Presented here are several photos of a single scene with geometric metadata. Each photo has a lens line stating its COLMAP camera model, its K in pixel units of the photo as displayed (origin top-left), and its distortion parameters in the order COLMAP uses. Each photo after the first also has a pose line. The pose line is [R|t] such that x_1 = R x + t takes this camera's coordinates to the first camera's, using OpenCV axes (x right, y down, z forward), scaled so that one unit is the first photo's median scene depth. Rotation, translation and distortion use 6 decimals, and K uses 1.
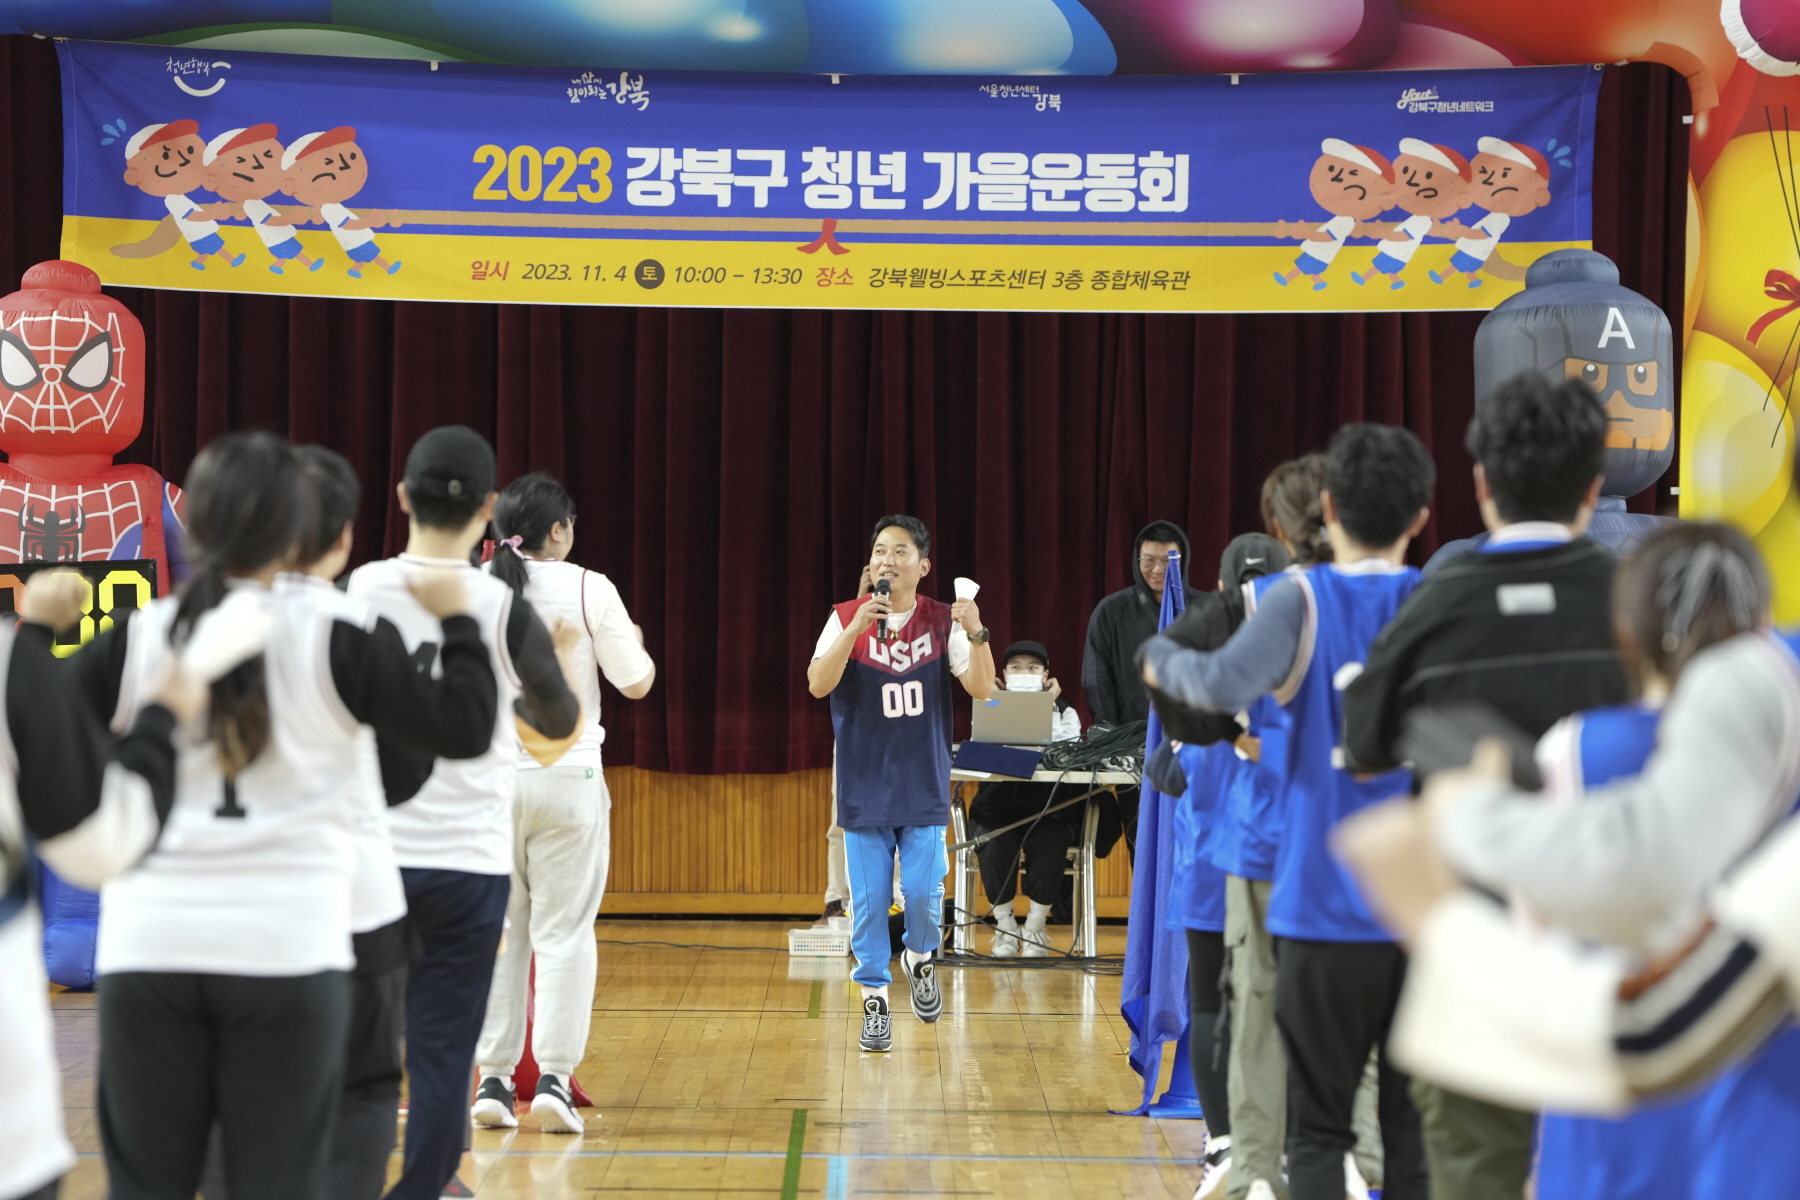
lens RADIAL K [[7821.6, 0, 929.9], [0, 7821.6, 524.2], [0, 0, 1]] dist [1.722284, -2.200085]
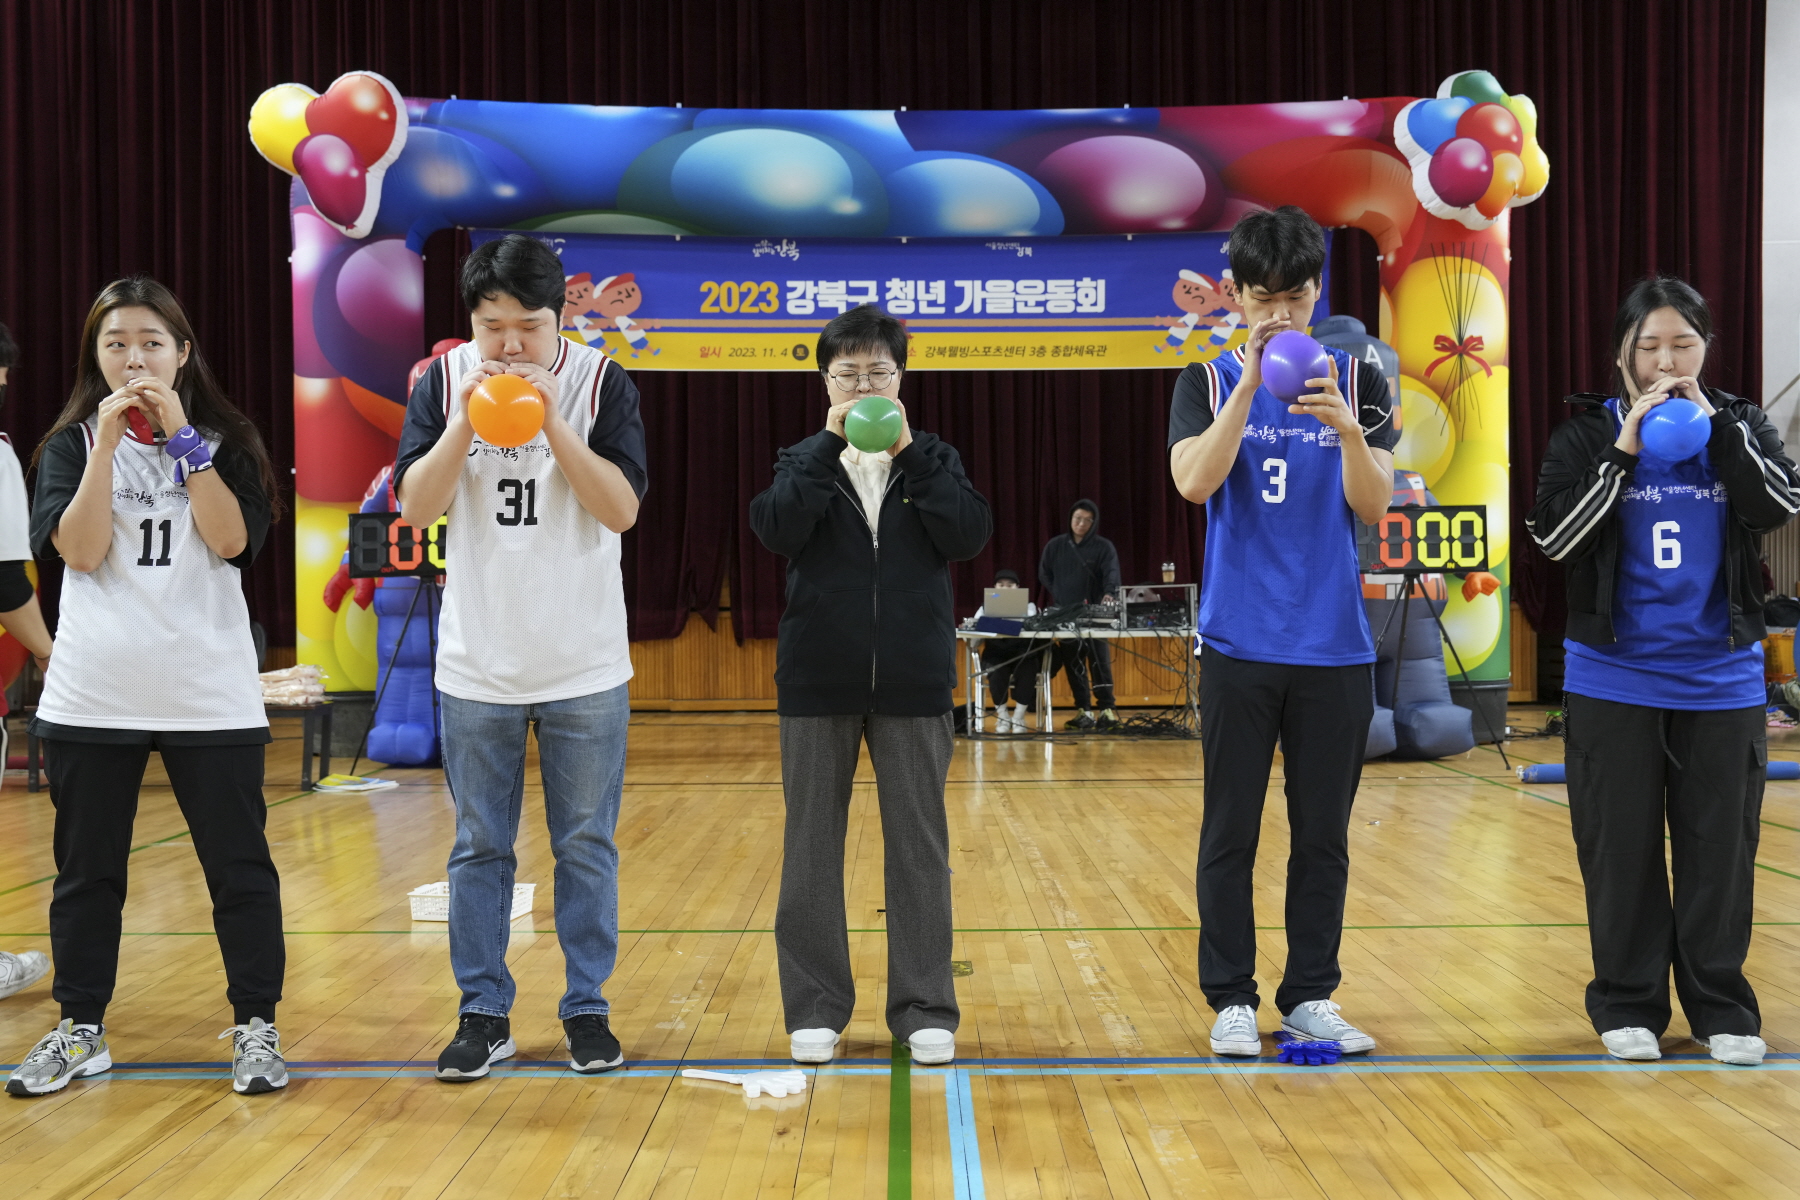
lens RADIAL K [[1834.1, 0, 916.4], [0, 1834.1, 599.6], [0, 0, 1]] dist [0.007323, 0.115055]
pose [[0.999799, -0.020029, -0.001156, -0.010357], [0.020032, 0.999794, 0.003246, 0.022729], [0.001091, -0.003268, 0.999994, 0.588263]]
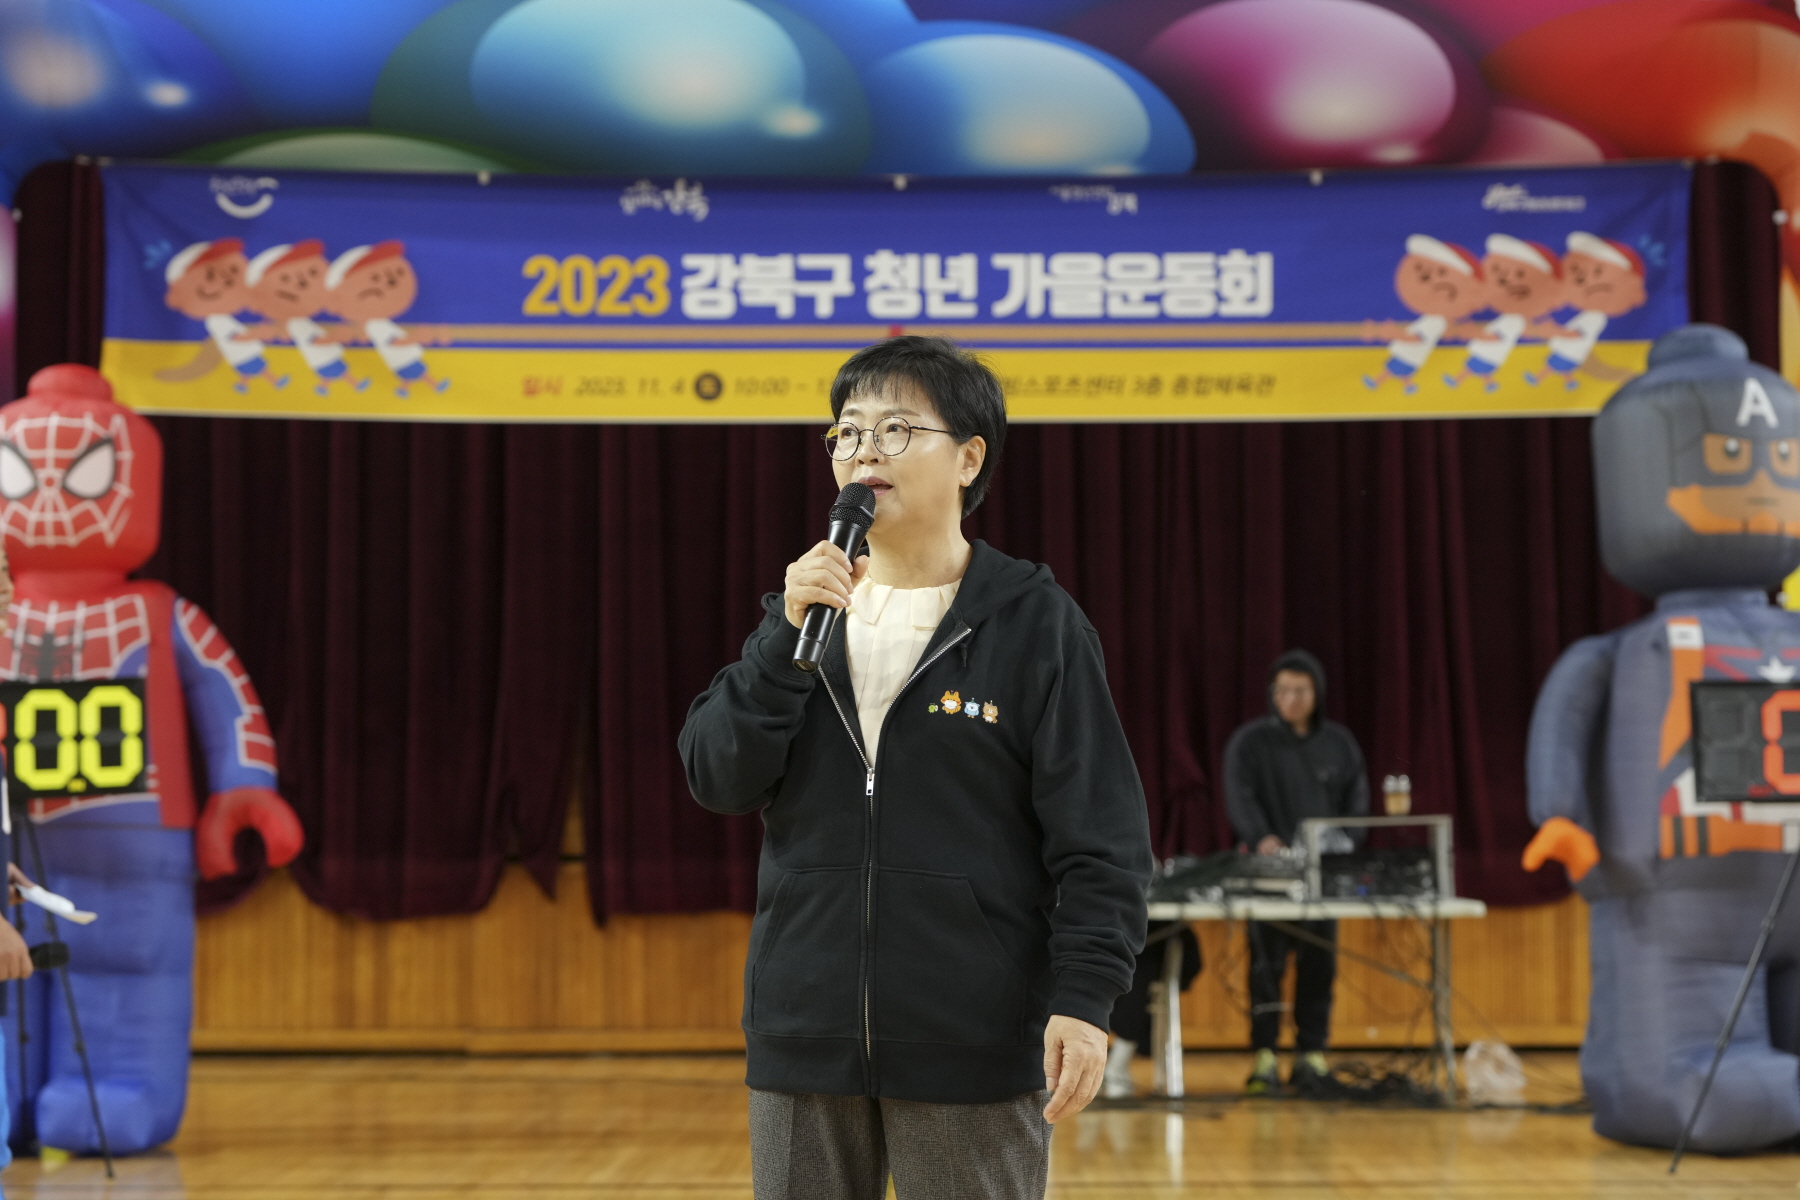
lens RADIAL K [[3665.0, 0, 953.5], [0, 3665.0, 622.3], [0, 0, 1]] dist [0.022736, 0.100249]
pose [[0.999810, -0.017416, -0.008701, -0.002570], [0.016931, 0.998454, -0.052944, 0.020657], [0.009610, 0.052786, 0.998560, 0.557362]]
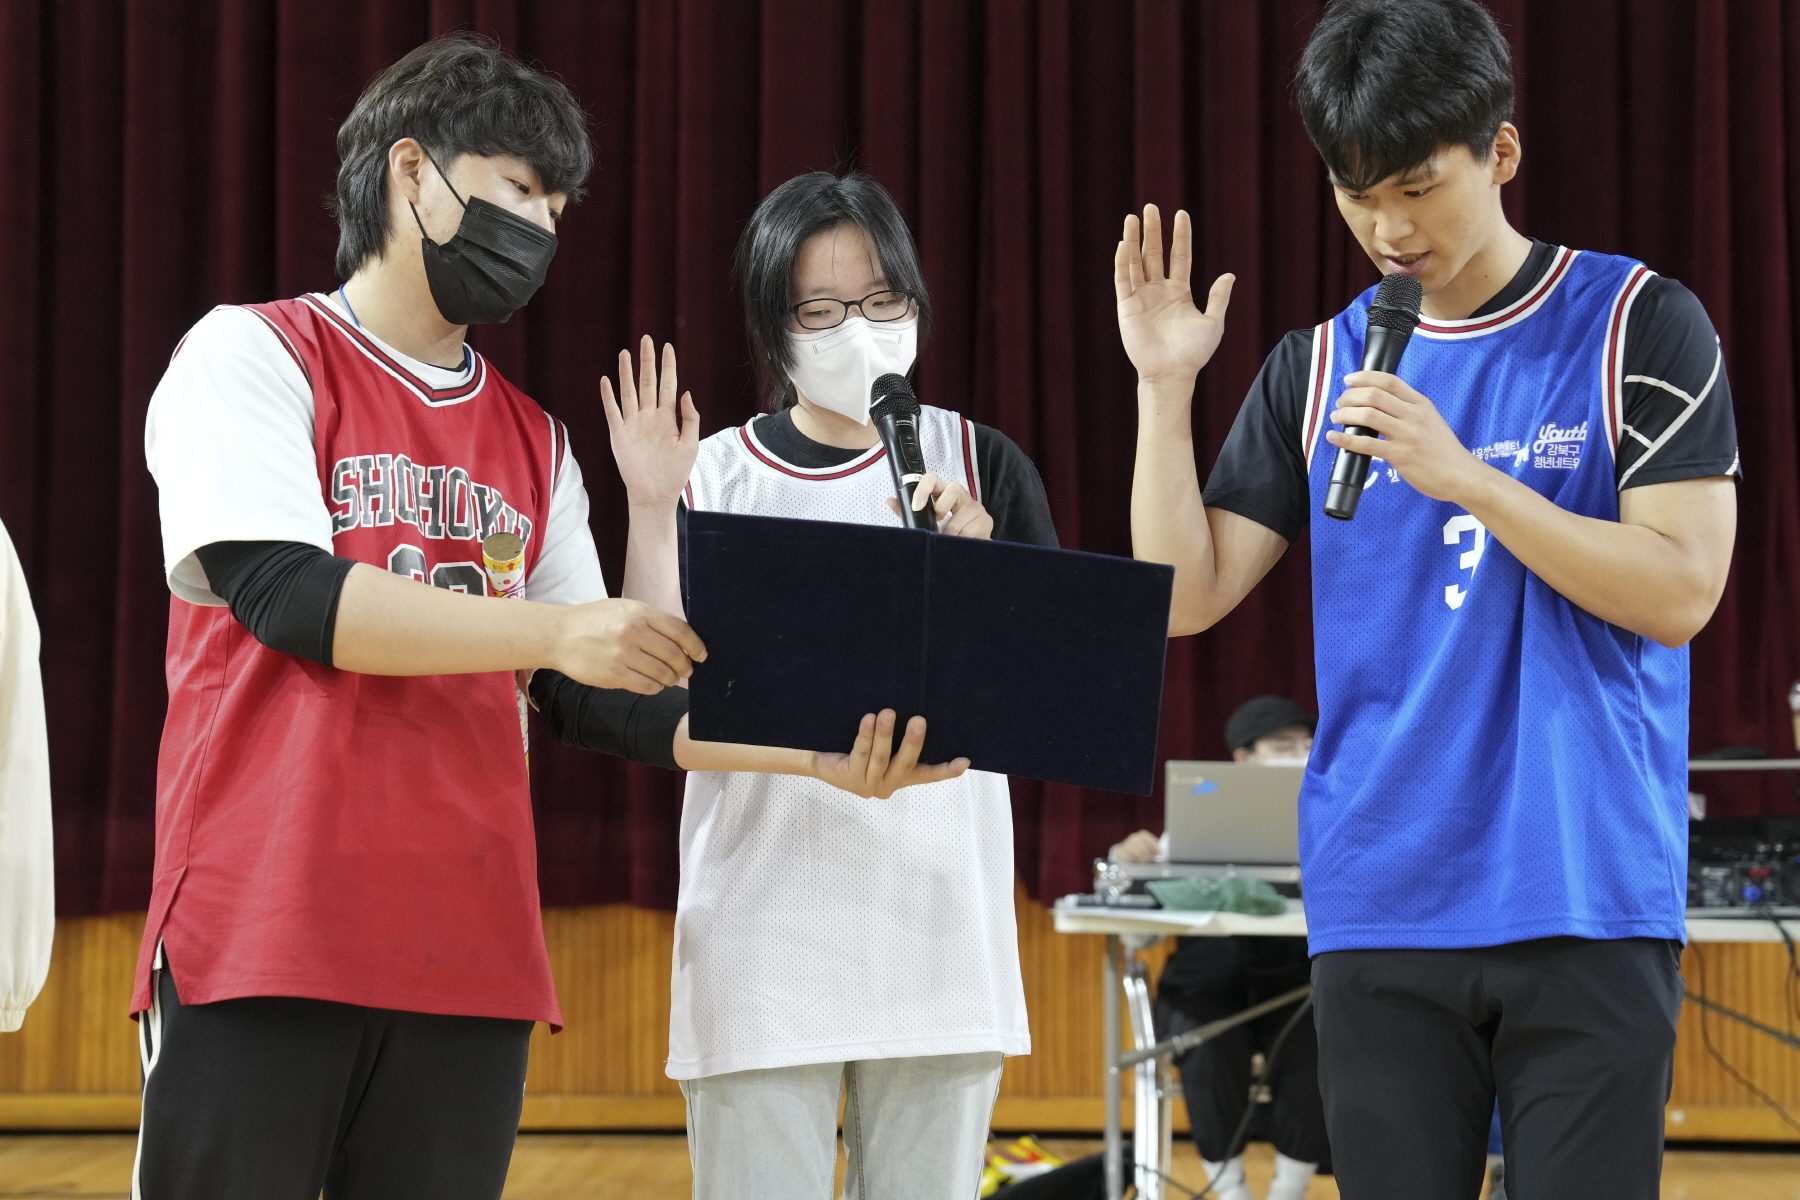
lens RADIAL K [[3707.9, 0, 900.0], [0, 3707.9, 600.0], [0, 0, 1]] dist [0.280318, 0.090730]
pose [[0.998749, -0.010876, -0.048812, -0.000157], [0.008421, 0.998702, -0.050227, 0.023395], [0.049295, 0.049753, 0.997544, 0.767587]]
